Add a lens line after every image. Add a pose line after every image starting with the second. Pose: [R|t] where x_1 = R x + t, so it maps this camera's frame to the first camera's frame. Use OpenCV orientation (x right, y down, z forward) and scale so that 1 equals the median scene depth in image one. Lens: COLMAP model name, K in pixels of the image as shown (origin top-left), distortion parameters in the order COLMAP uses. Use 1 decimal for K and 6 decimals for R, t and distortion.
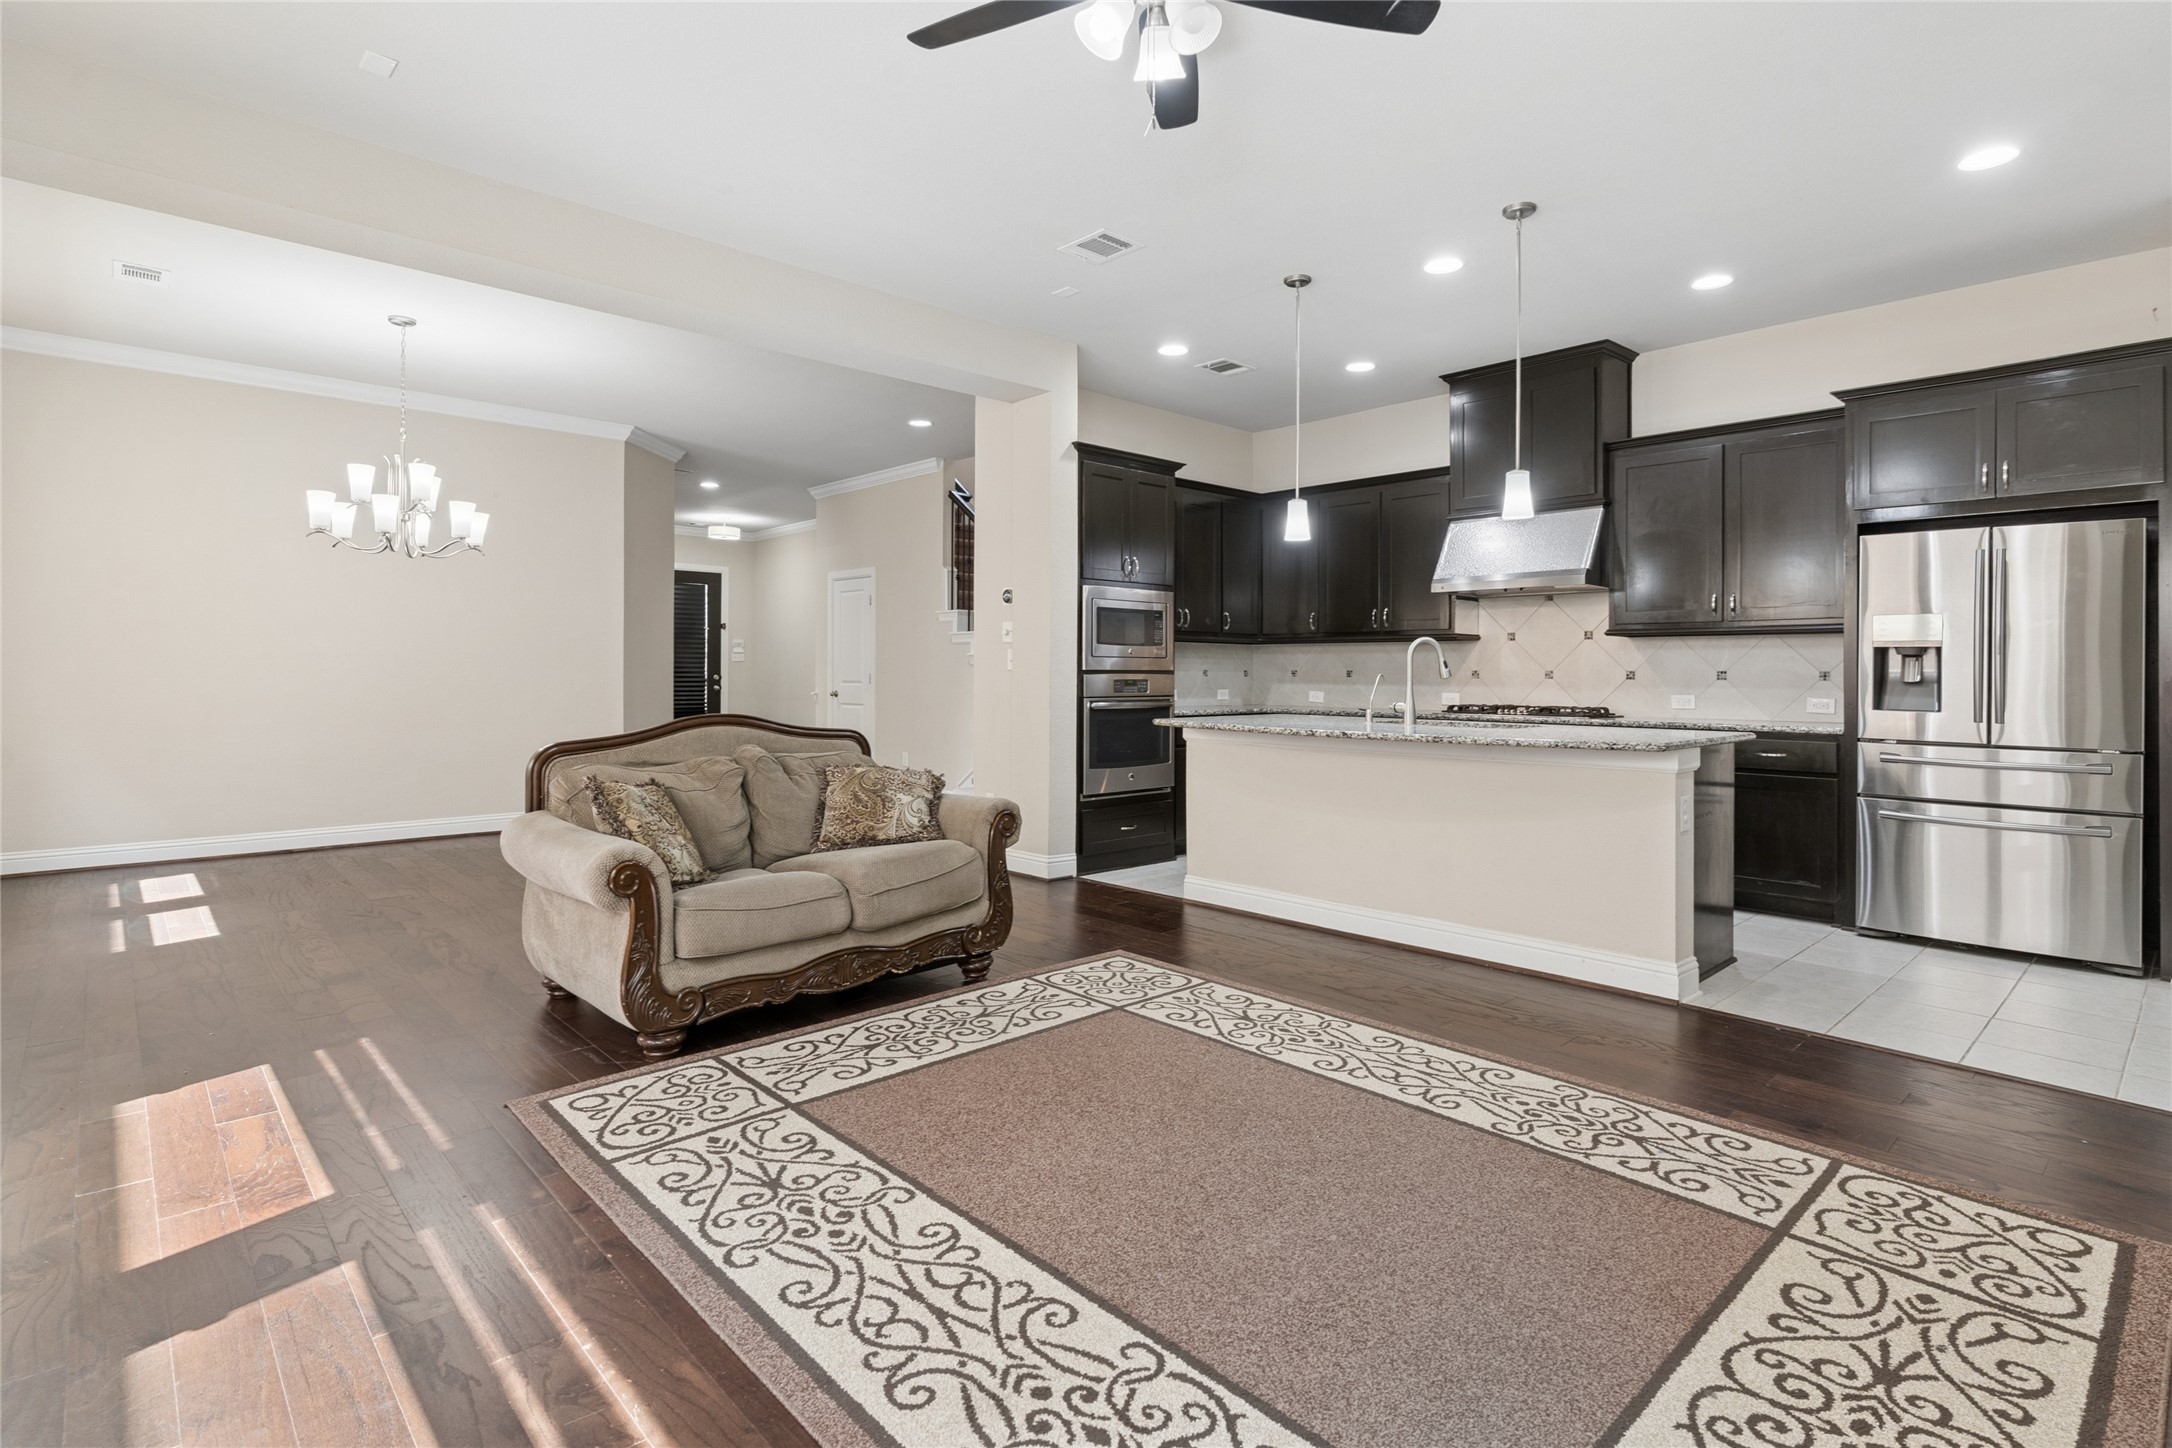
lens RADIAL K [[1061.7, 0, 1095.0], [0, 1061.7, 671.9], [0, 0, 1]] dist [0.000376, 0.000189]
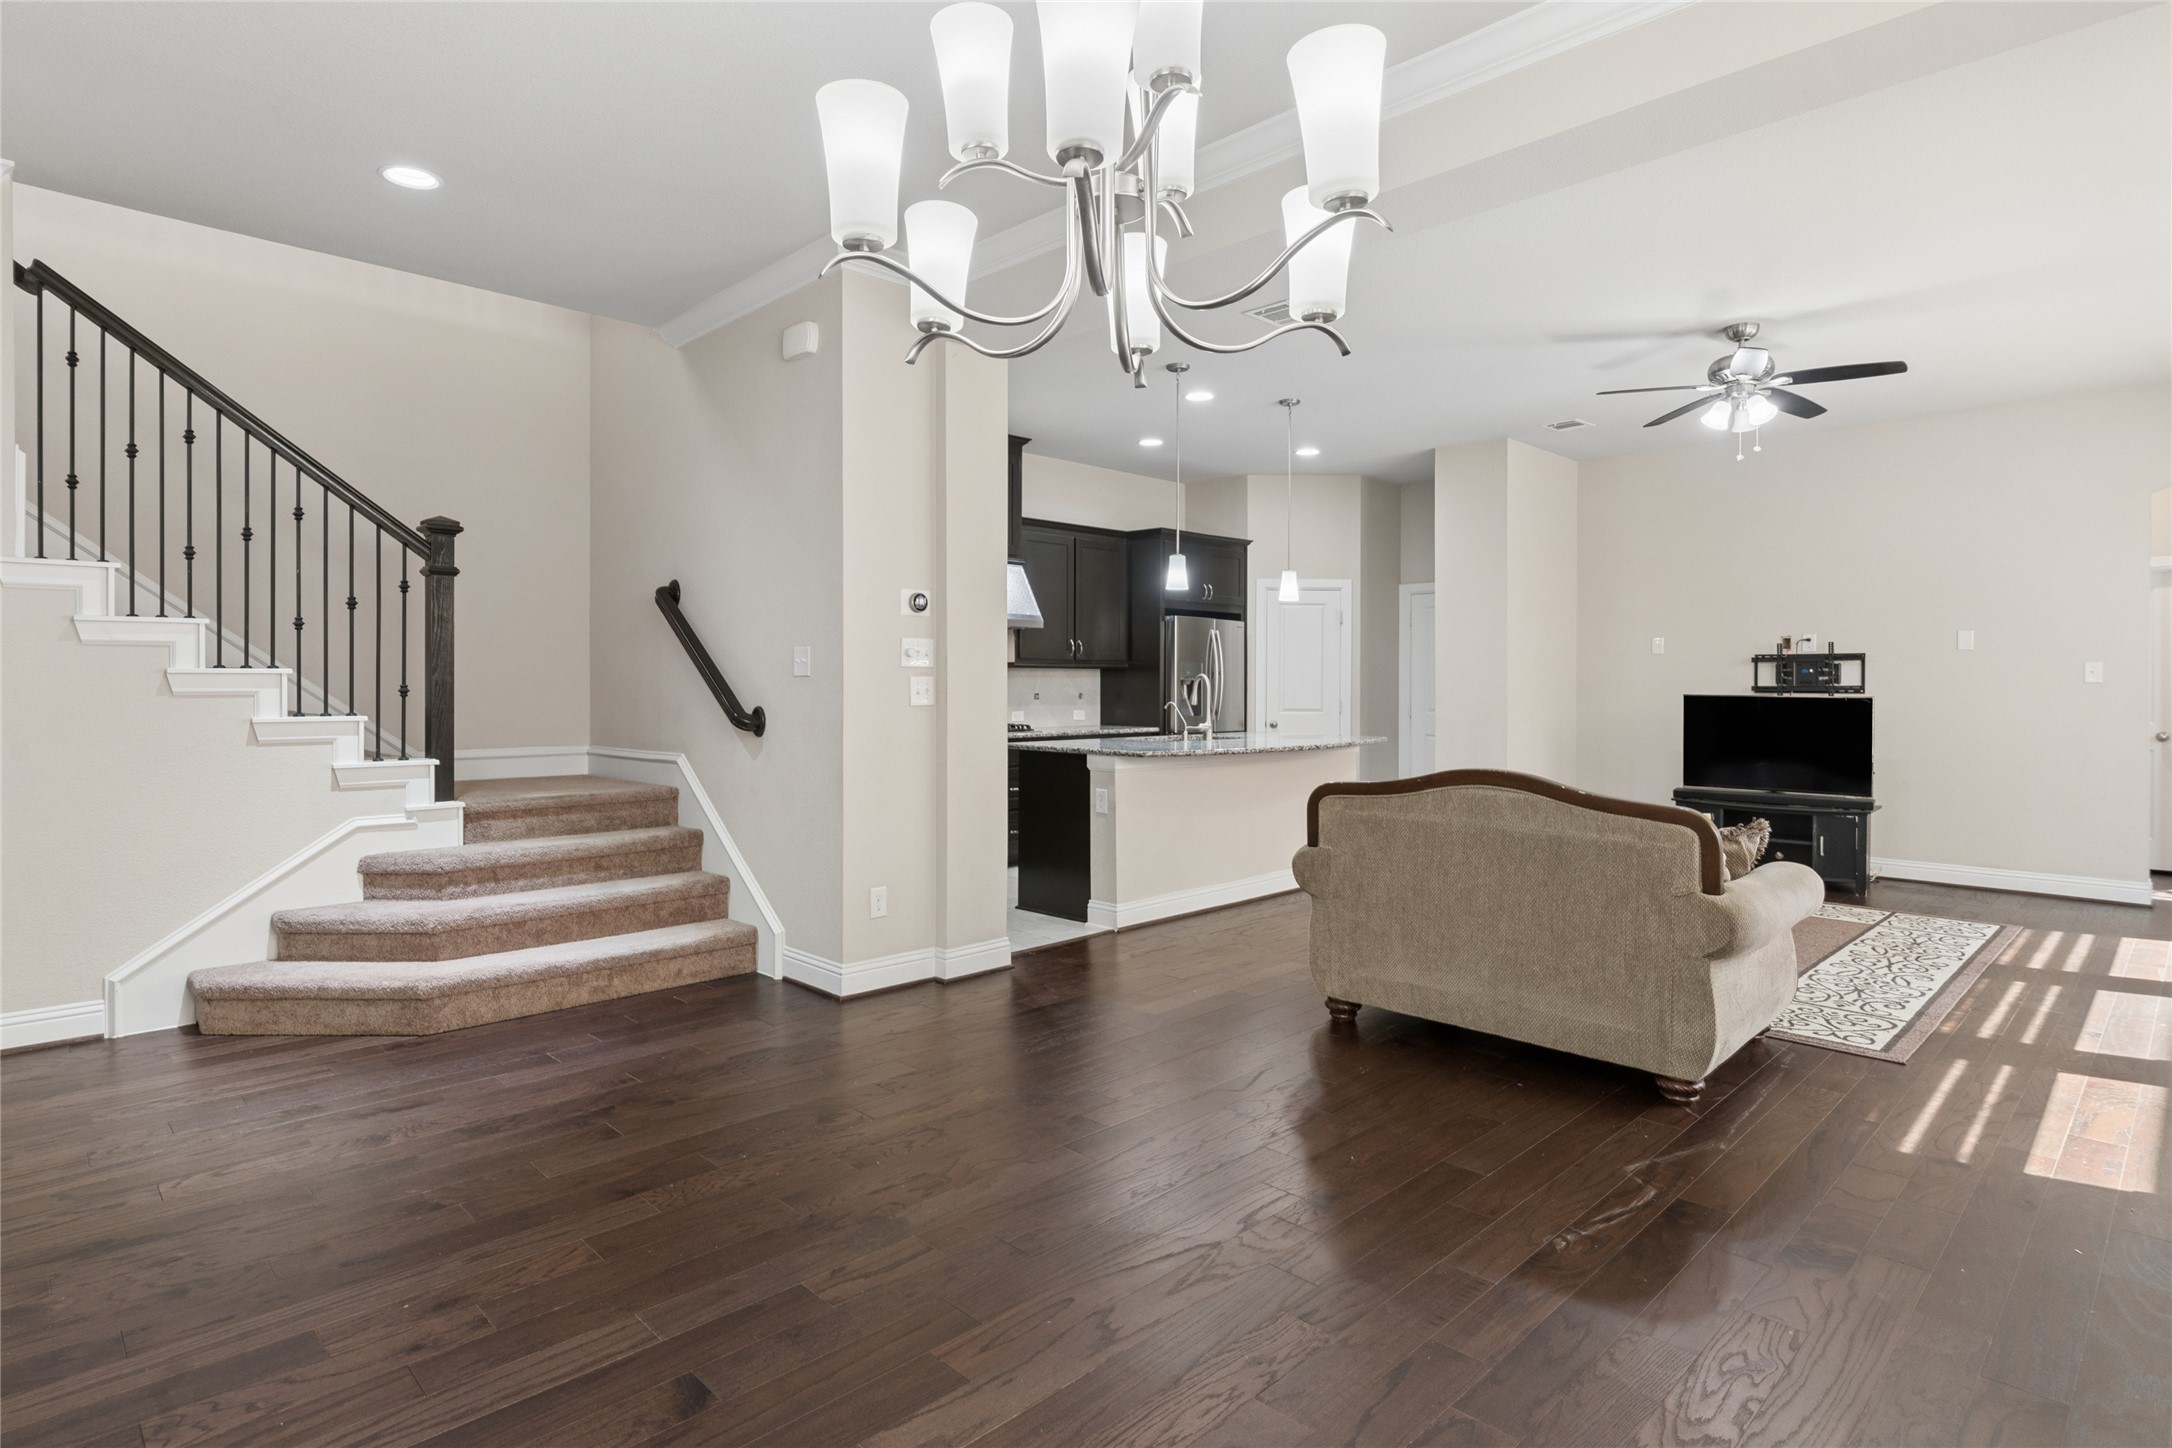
lens RADIAL K [[1149.7, 0, 1079.9], [0, 1149.7, 688.1], [0, 0, 1]] dist [0.001063, 0.000203]
pose [[-0.025059, -0.014586, 0.999580, -1.125961], [-0.005997, 0.999878, 0.014440, -0.036113], [-0.999668, -0.005632, -0.025143, 1.184299]]
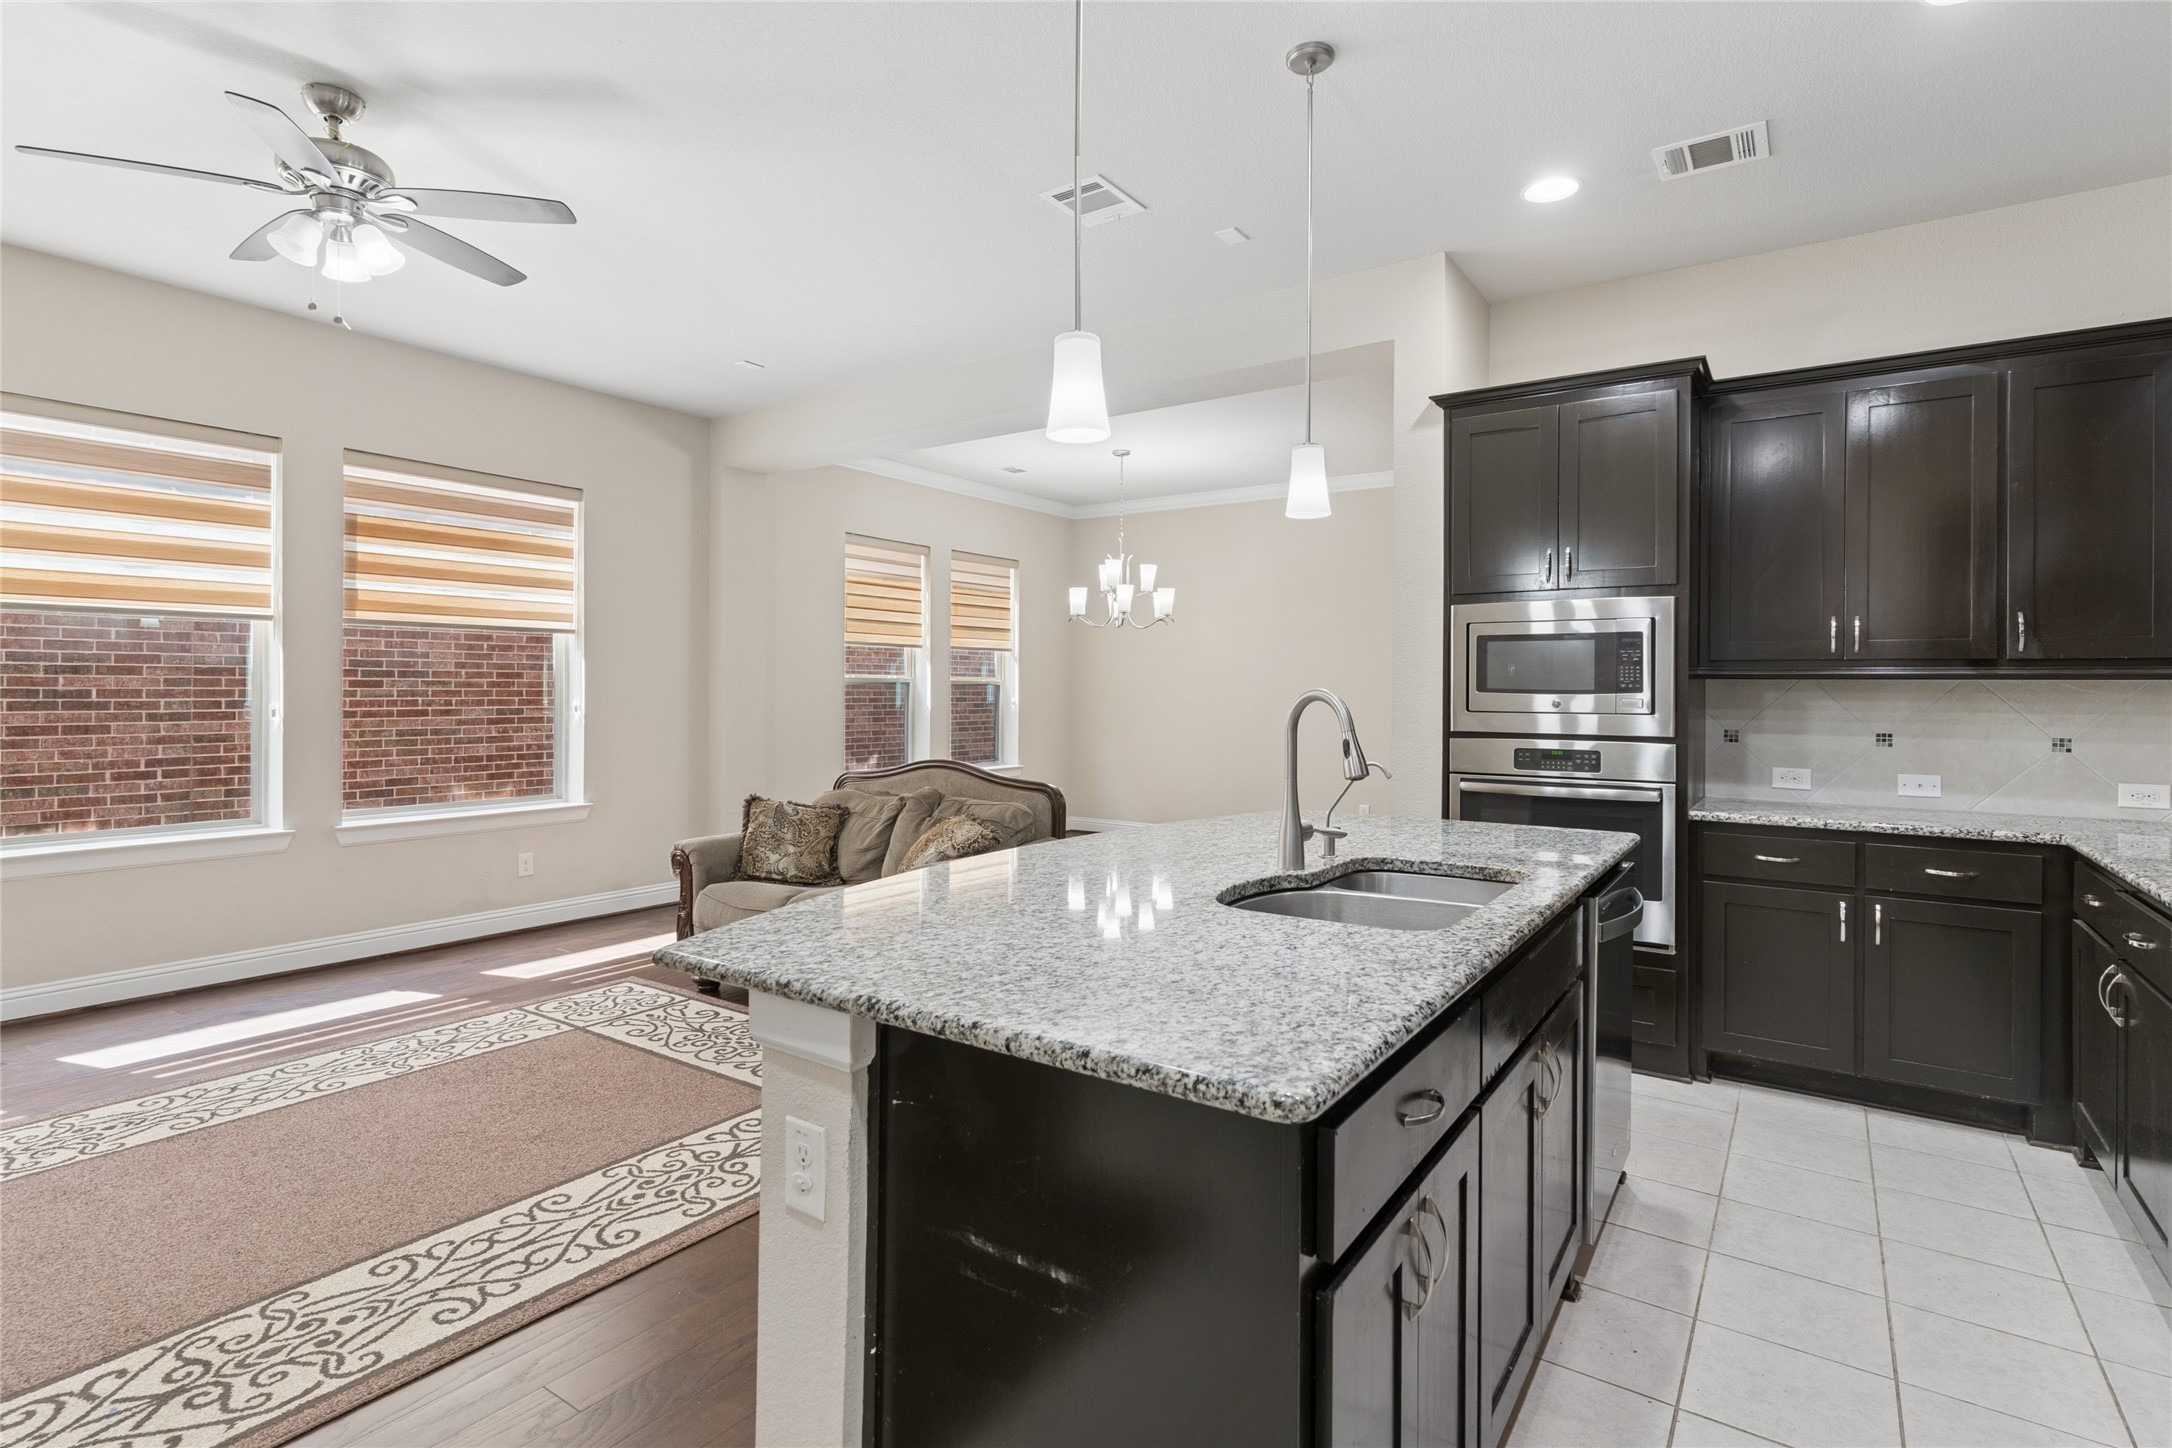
lens RADIAL K [[1057.7, 0, 1097.3], [0, 1057.7, 696.9], [0, 0, 1]] dist [0.001108, -0.000037]
pose [[0.215682, 0.001930, -0.976462, 0.746276], [-0.004498, 0.999989, 0.000983, -0.029481], [0.976453, 0.004181, 0.215689, 0.800751]]
